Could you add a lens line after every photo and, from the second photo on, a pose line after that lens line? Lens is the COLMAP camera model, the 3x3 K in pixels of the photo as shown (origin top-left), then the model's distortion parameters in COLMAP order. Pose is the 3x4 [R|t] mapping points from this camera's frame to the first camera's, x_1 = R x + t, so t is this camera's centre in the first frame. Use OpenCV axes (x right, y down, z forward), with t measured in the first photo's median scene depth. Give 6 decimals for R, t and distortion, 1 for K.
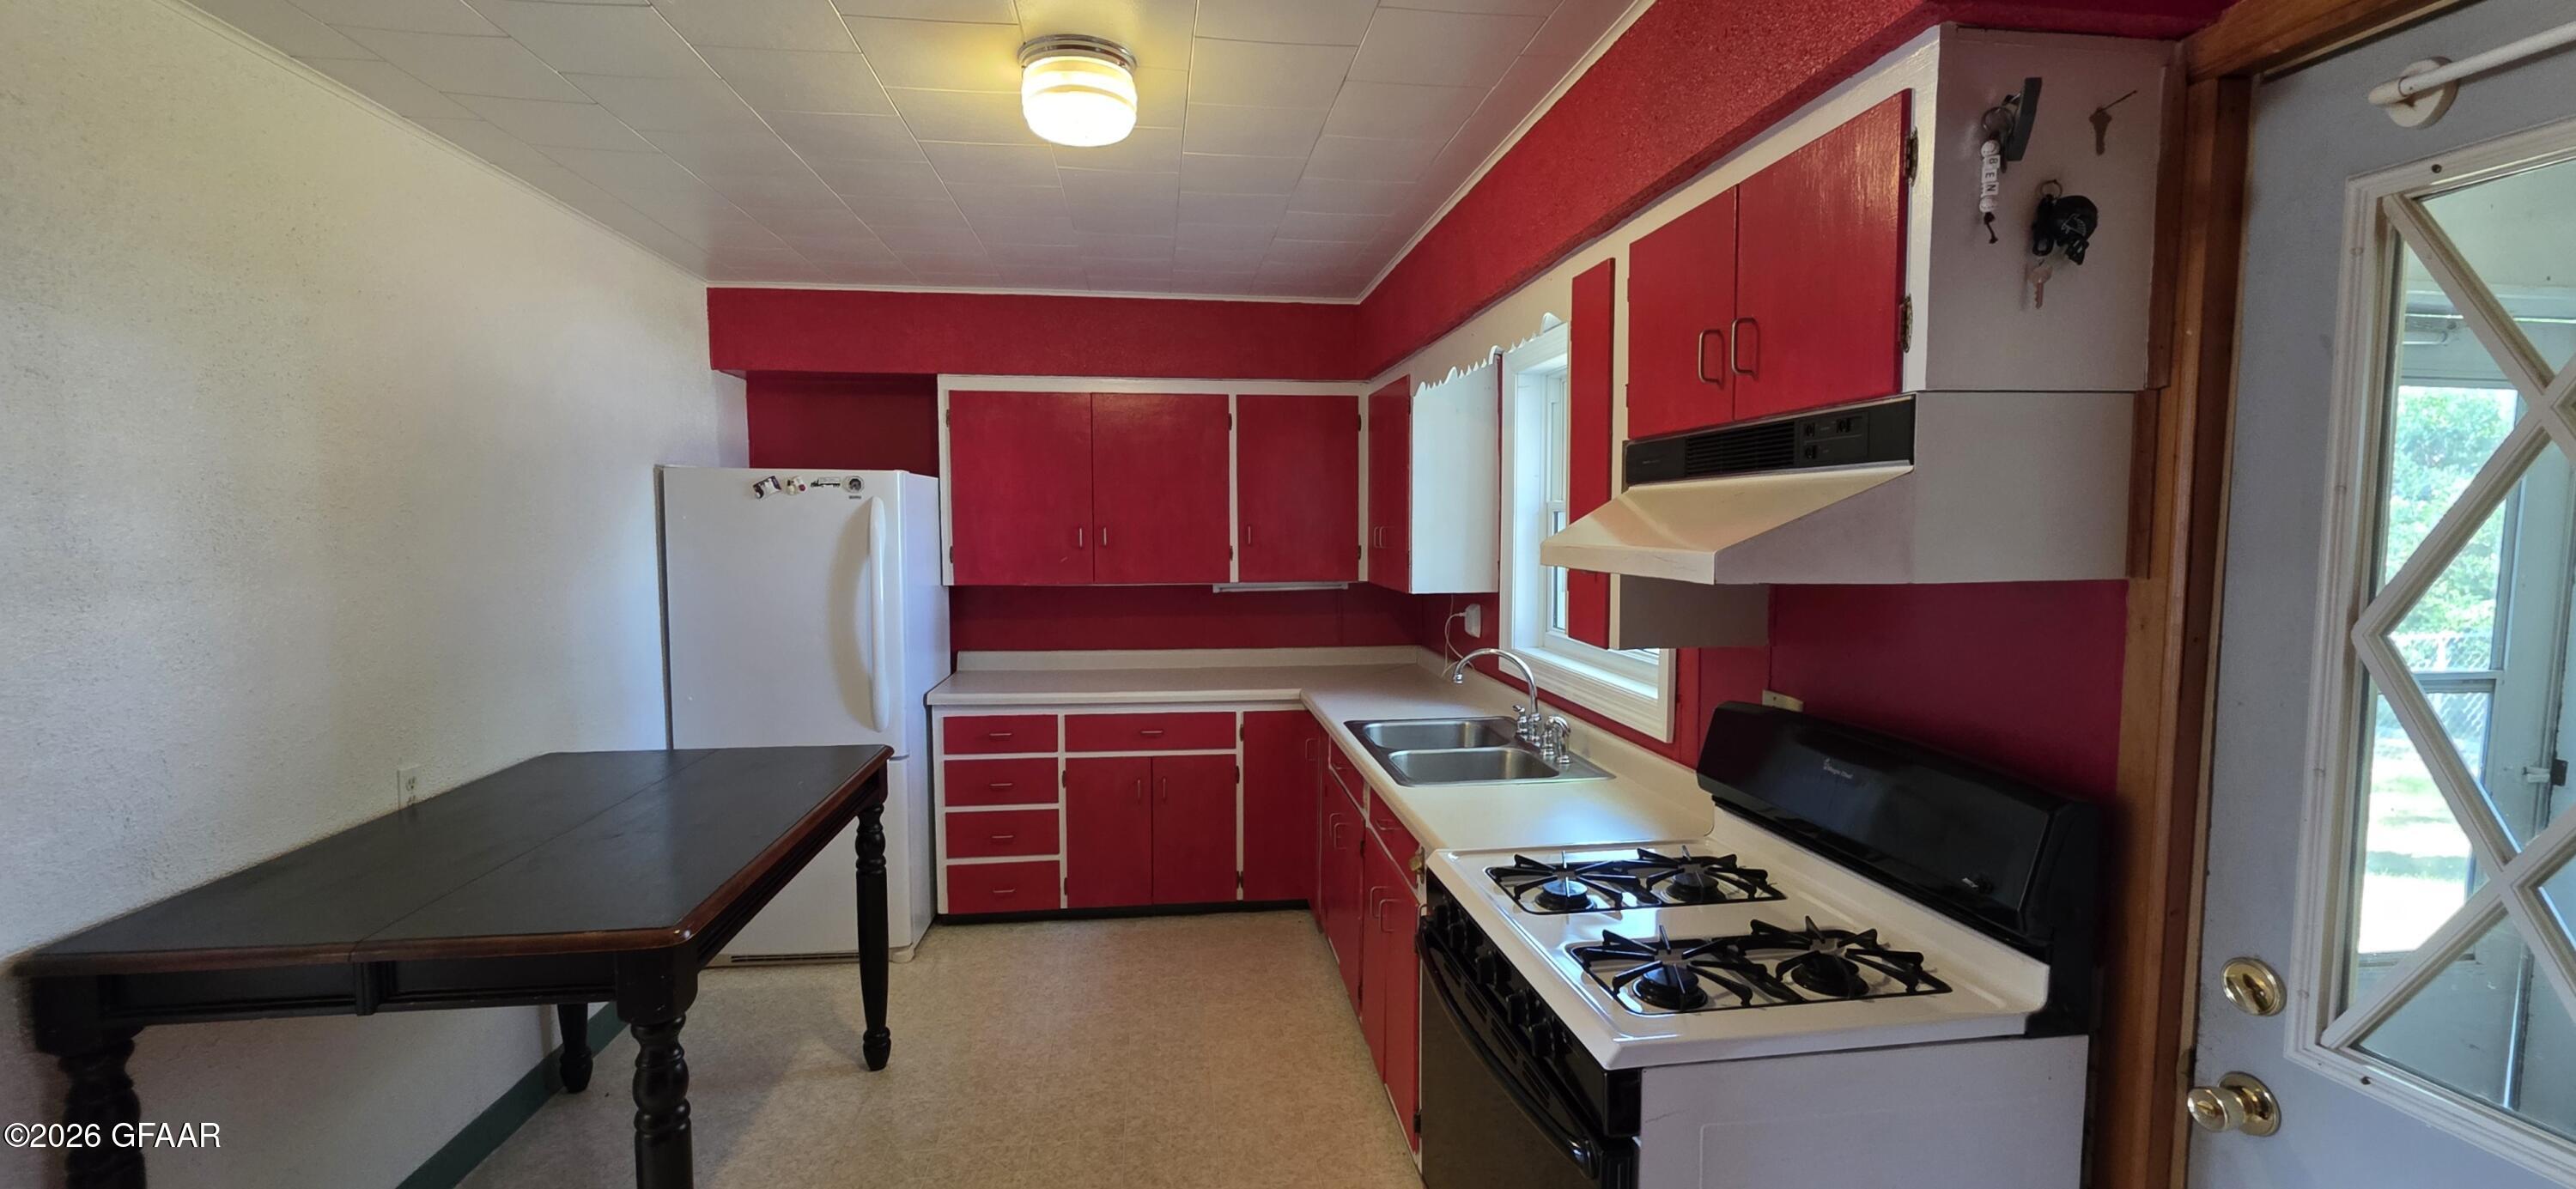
lens RADIAL K [[1063.8, 0, 1285.0], [0, 1063.8, 598.6], [0, 0, 1]] dist [0.002241, 0.000472]
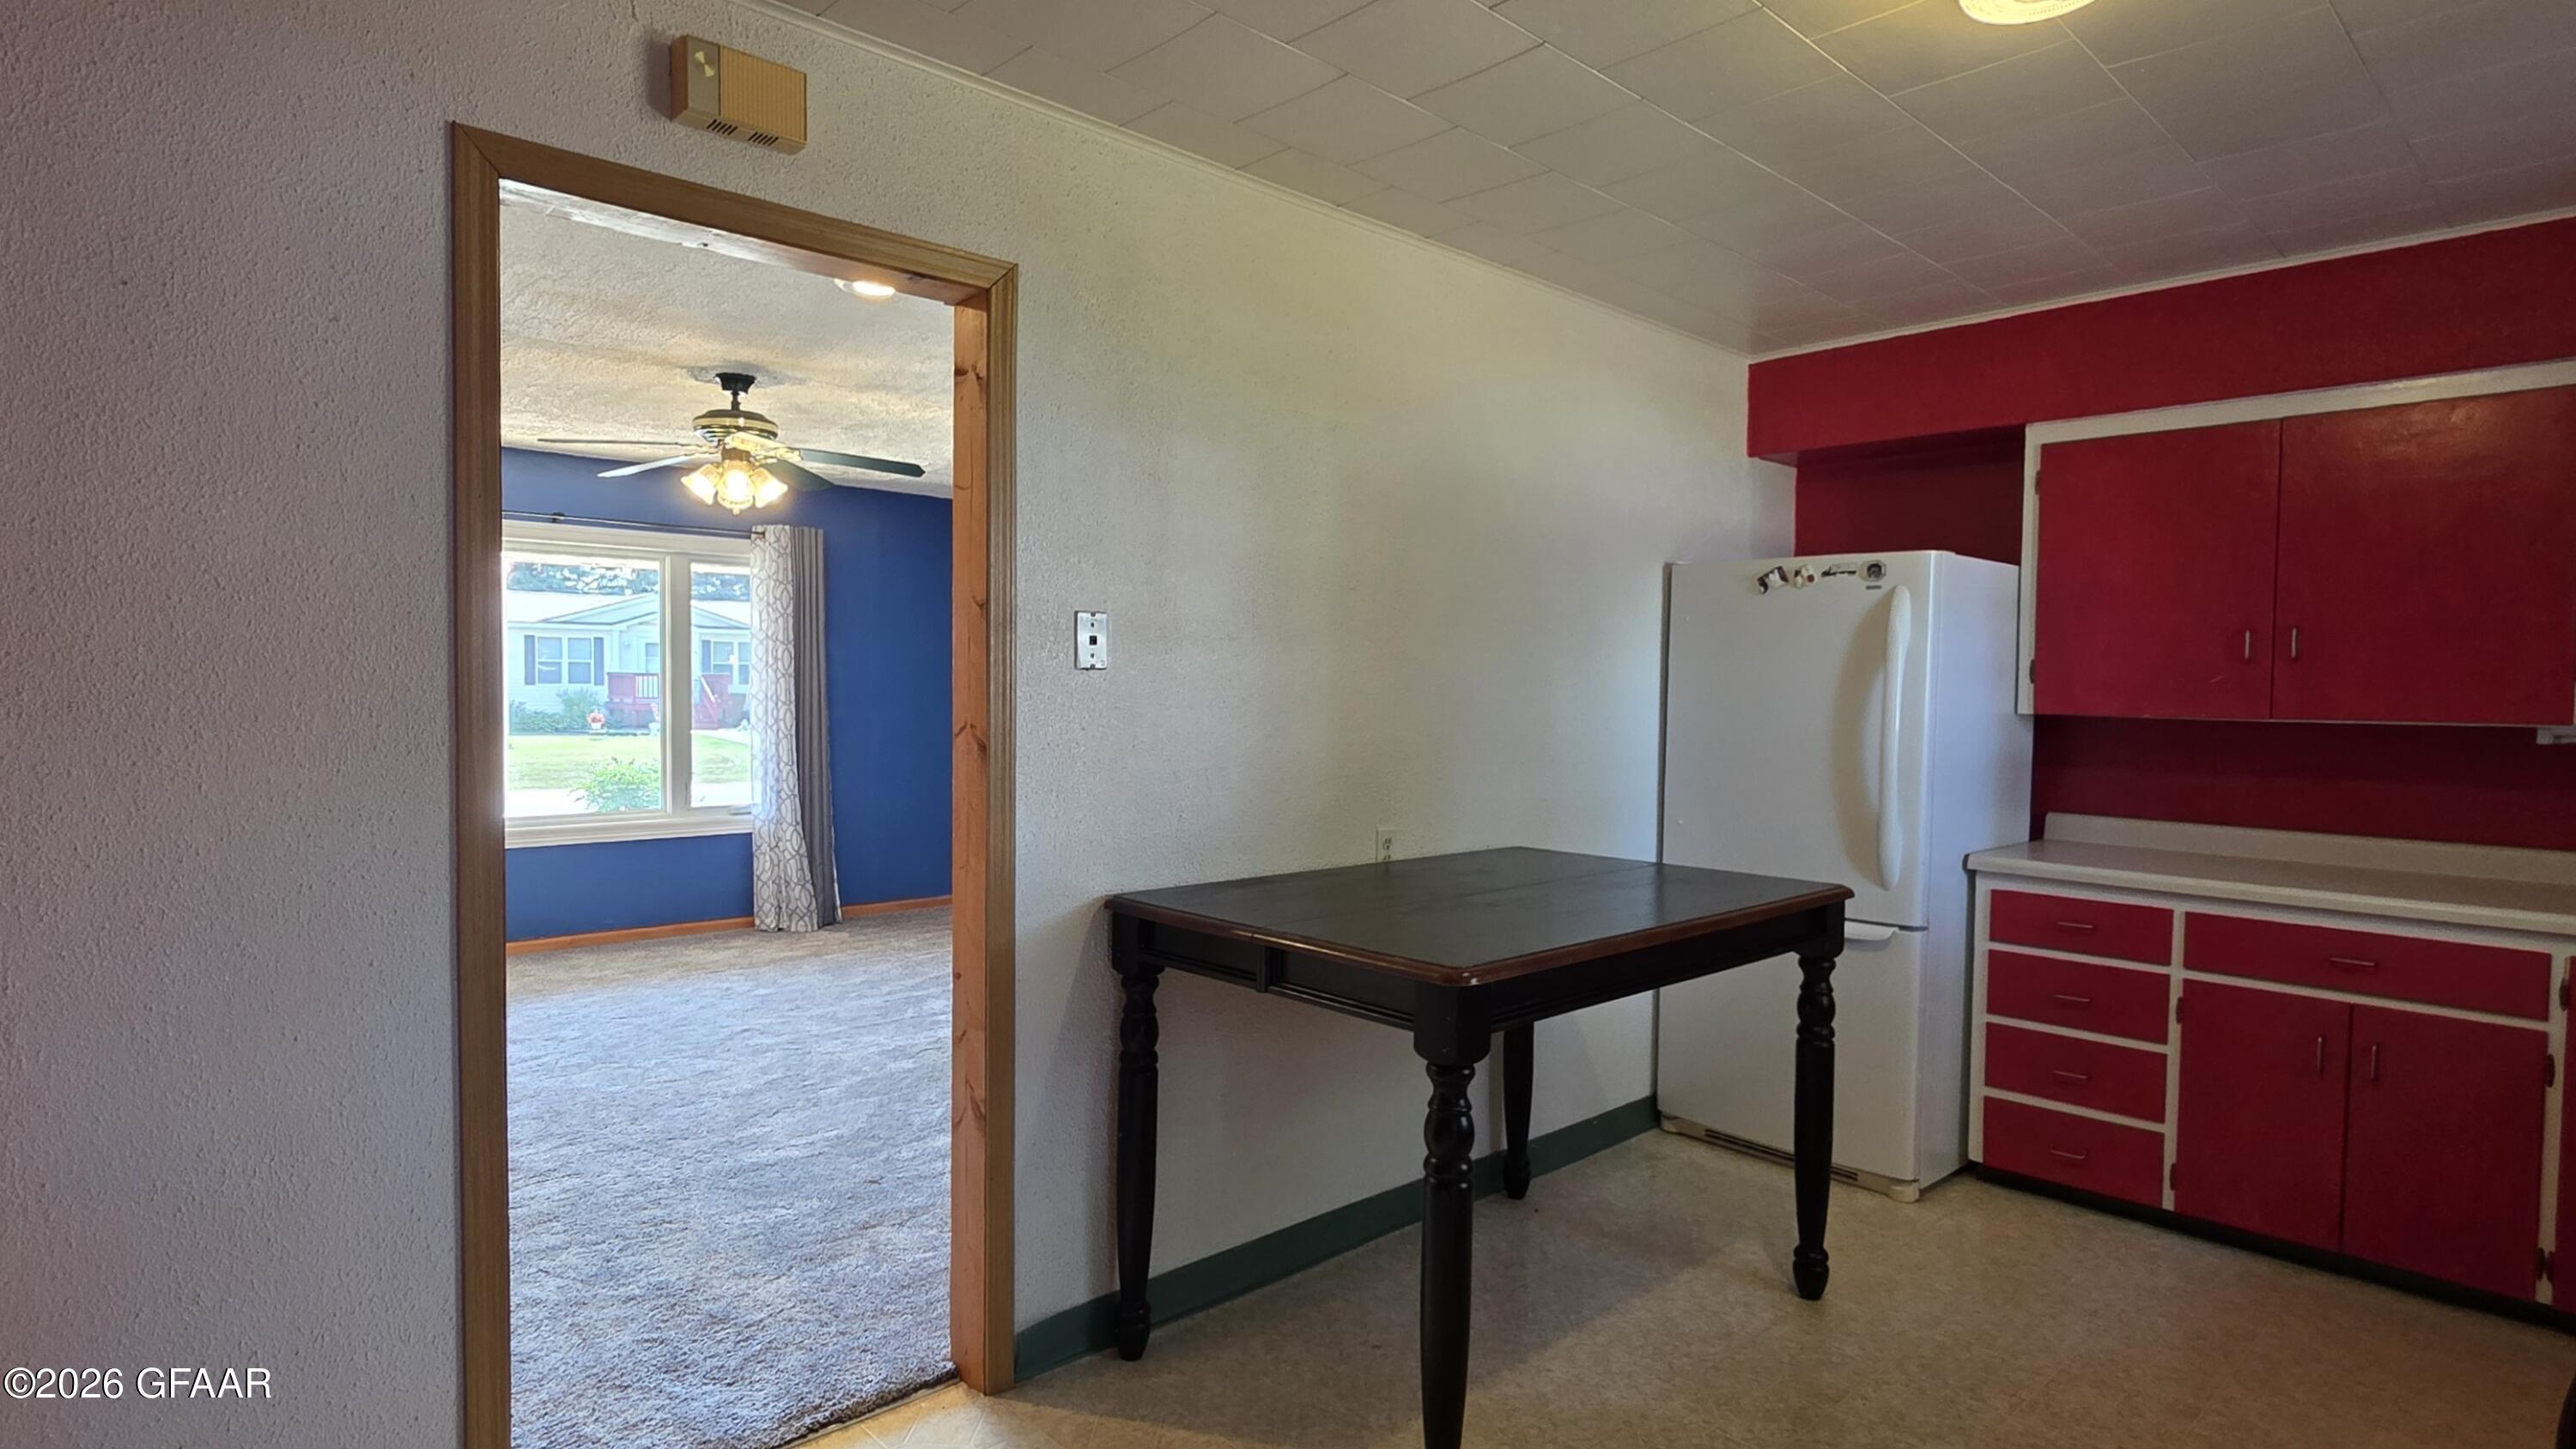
lens RADIAL K [[1352.3, 0, 1278.5], [0, 1352.3, 737.8], [0, 0, 1]] dist [0.011192, 0.000060]
pose [[0.585320, 0.035429, -0.810028, 0.143275], [-0.074288, 0.997186, -0.010065, 0.054194], [0.807392, 0.066067, 0.586305, 0.055774]]
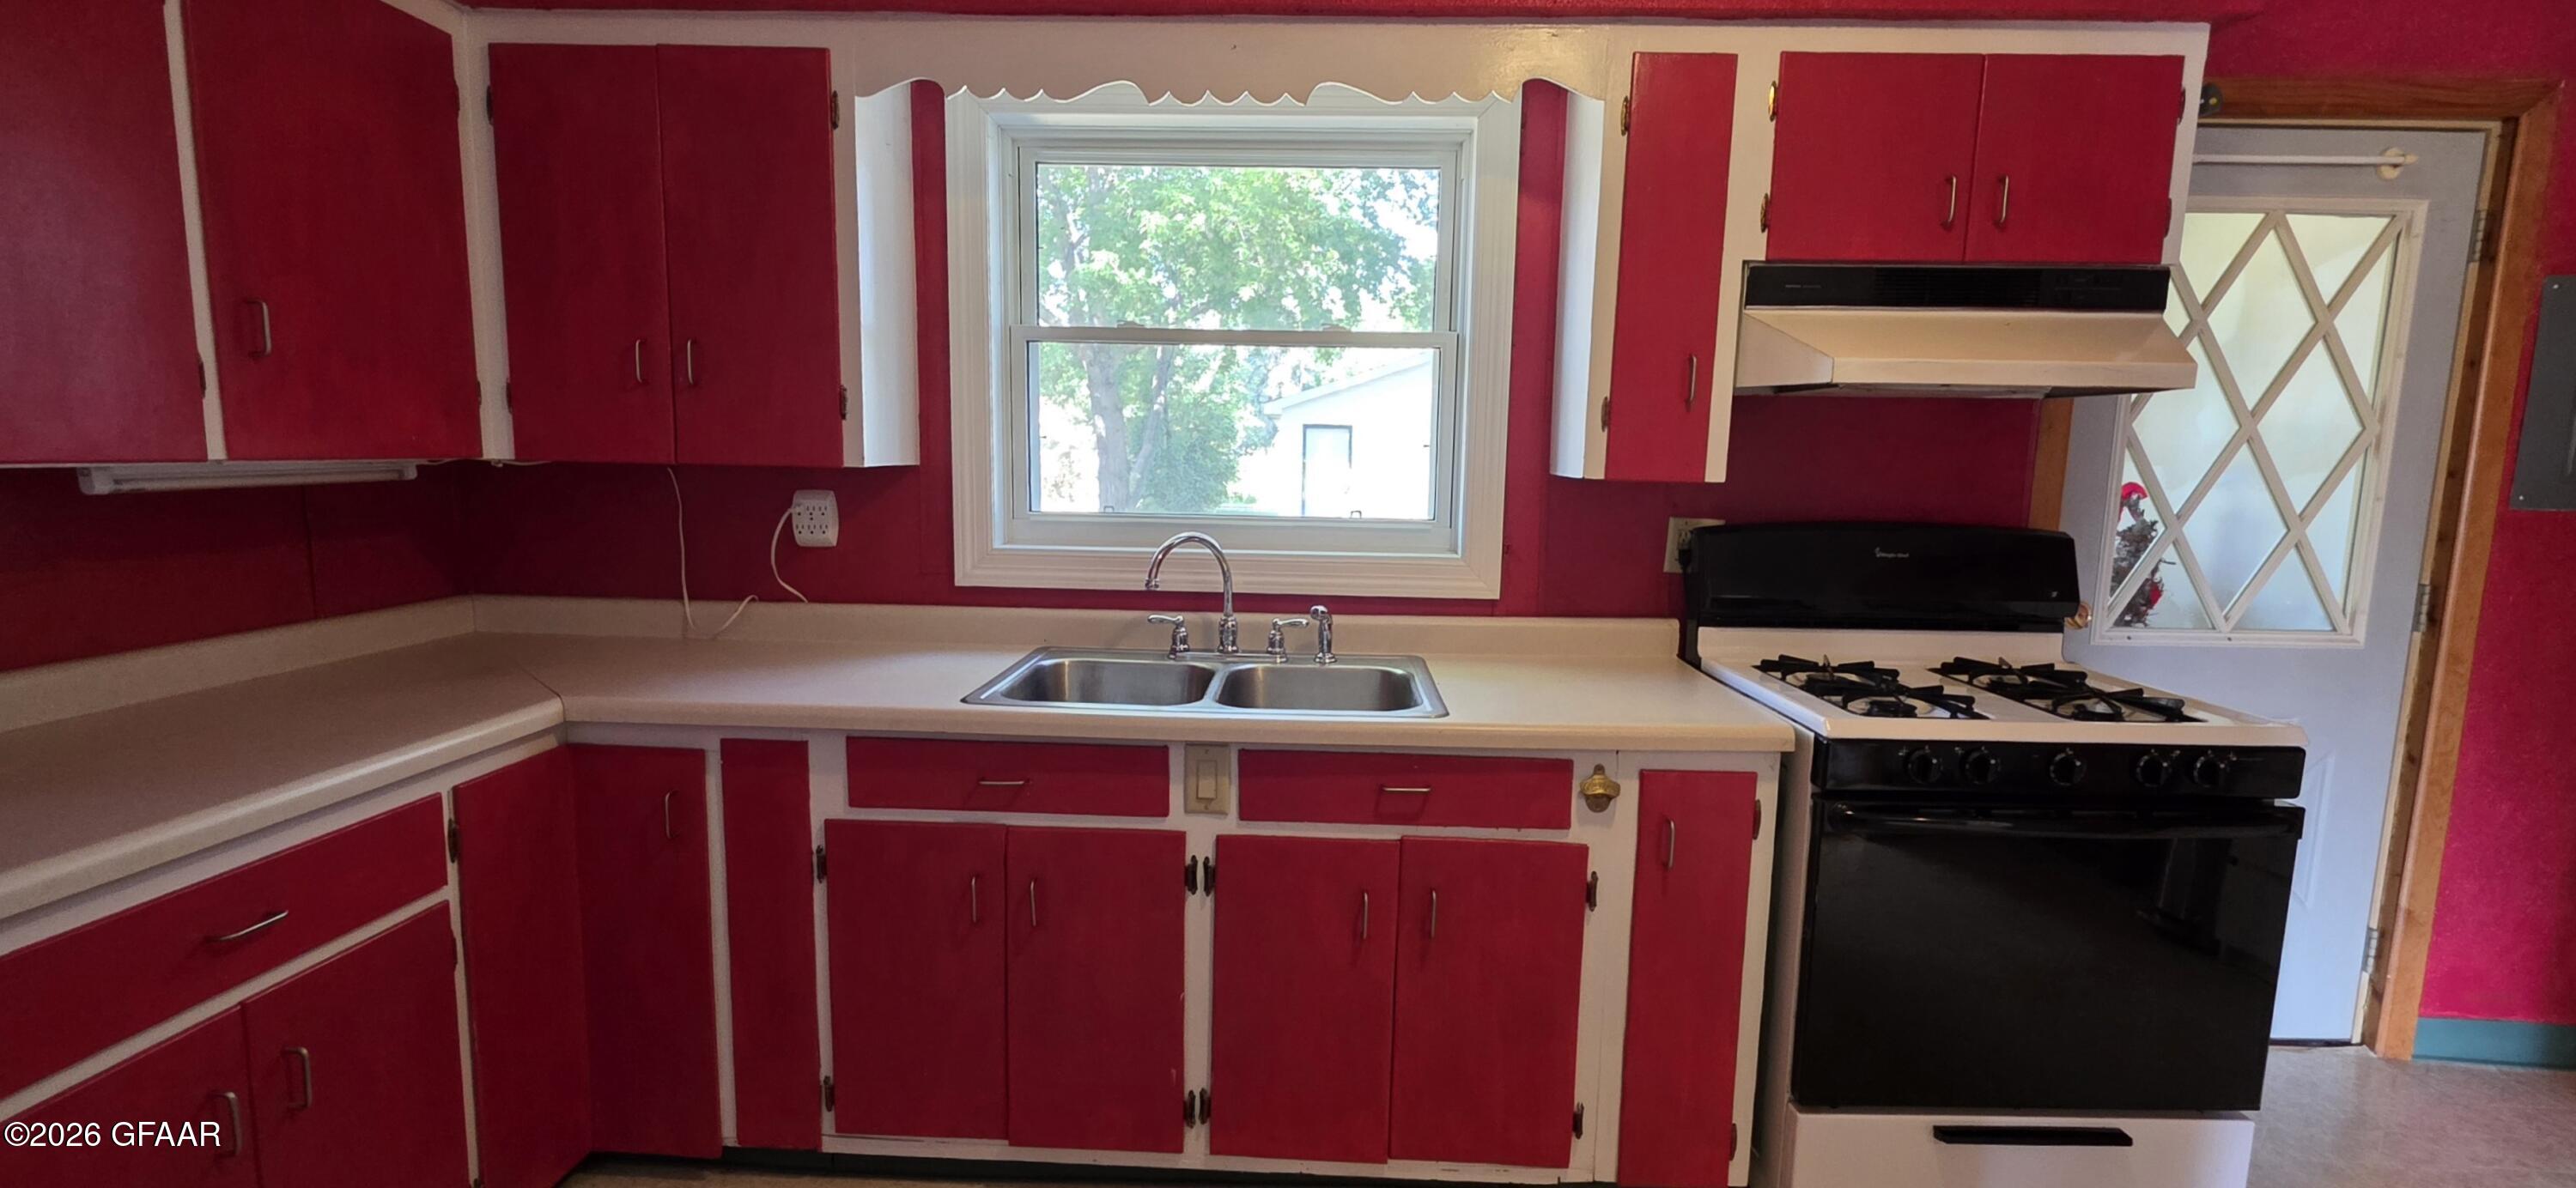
lens RADIAL K [[1063.7, 0, 1282.7], [0, 1063.7, 581.5], [0, 0, 1]] dist [0.002241, 0.000472]
pose [[0.163953, -0.114419, 0.979810, -0.379348], [0.054988, 0.992766, 0.106731, 0.007264], [-0.984934, 0.036379, 0.169058, 0.665558]]
